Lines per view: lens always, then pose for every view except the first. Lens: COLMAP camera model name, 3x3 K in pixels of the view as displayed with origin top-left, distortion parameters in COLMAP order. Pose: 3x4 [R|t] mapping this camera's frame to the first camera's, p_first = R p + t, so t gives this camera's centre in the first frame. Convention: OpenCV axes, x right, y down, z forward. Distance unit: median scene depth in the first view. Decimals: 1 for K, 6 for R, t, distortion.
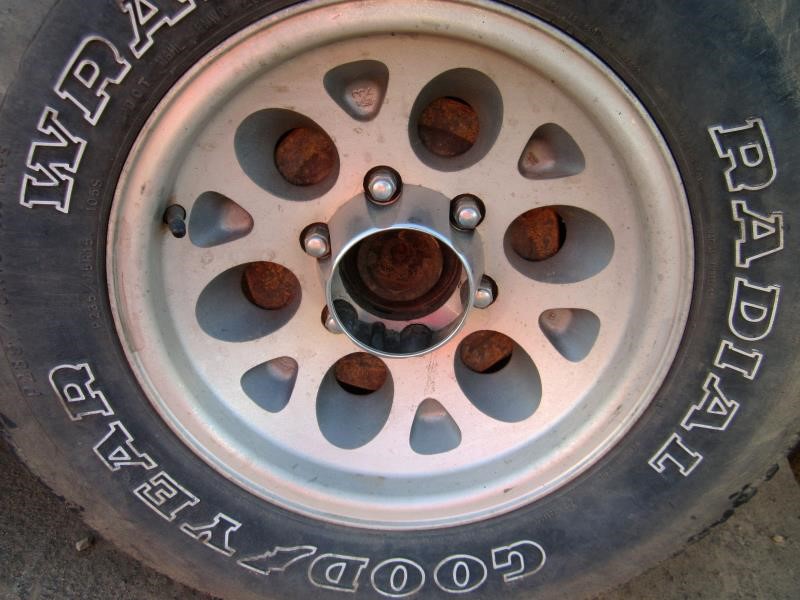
lens RADIAL K [[659.5, 0, 400.0], [0, 659.5, 300.0], [0, 0, 1]] dist [-0.044529, 0.004384]
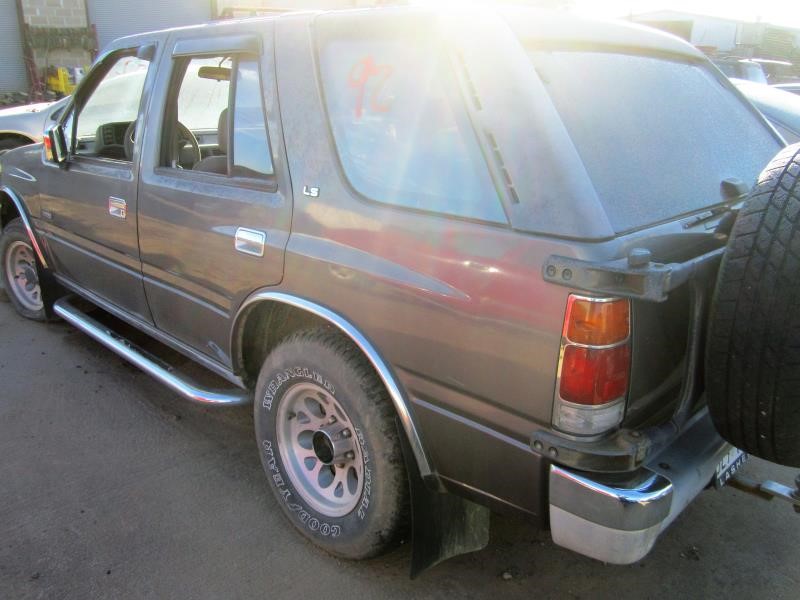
lens RADIAL K [[659.5, 0, 400.0], [0, 659.5, 300.0], [0, 0, 1]] dist [-0.044529, 0.004384]
pose [[0.723605, 0.138798, -0.676114, 2.858182], [-0.271072, 0.958013, -0.093444, -0.609844], [0.634756, 0.250892, 0.730847, -1.826712]]
